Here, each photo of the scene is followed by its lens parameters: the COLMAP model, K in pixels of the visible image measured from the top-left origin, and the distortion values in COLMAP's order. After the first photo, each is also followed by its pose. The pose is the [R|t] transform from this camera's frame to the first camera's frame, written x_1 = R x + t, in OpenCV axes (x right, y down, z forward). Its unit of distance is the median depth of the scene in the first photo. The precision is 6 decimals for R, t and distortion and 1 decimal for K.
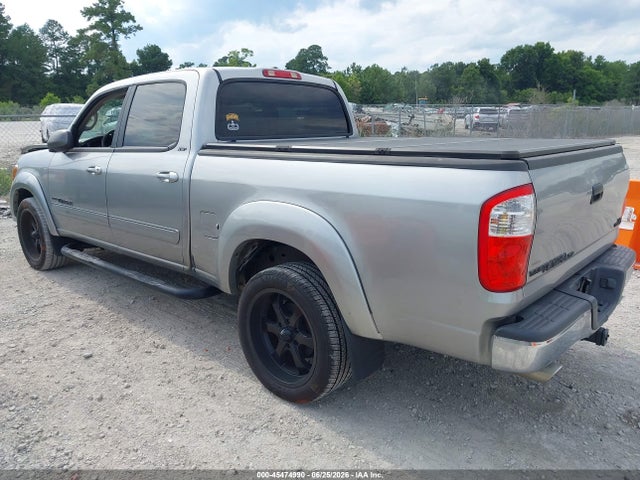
lens RADIAL K [[510.8, 0, 317.7], [0, 510.8, 242.6], [0, 0, 1]] dist [0.007972, 0.006126]
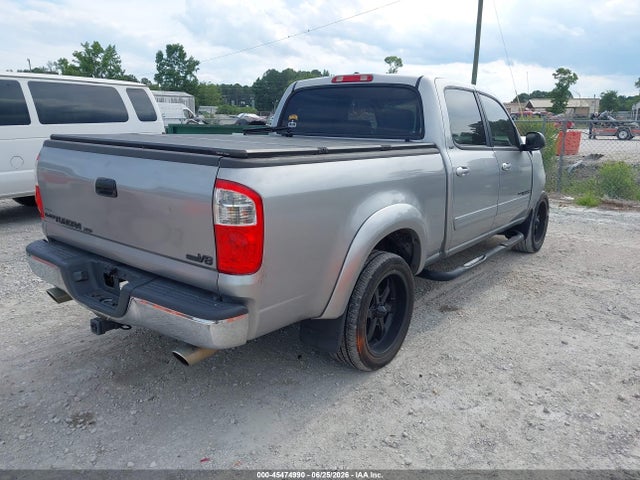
lens RADIAL K [[510.8, 0, 317.6], [0, 510.8, 238.3], [0, 0, 1]] dist [0.007972, 0.006126]
pose [[0.067306, 0.228295, -0.971263, 1.190151], [-0.242911, 0.947928, 0.205977, -0.235942], [0.967711, 0.222067, 0.119256, 0.969372]]
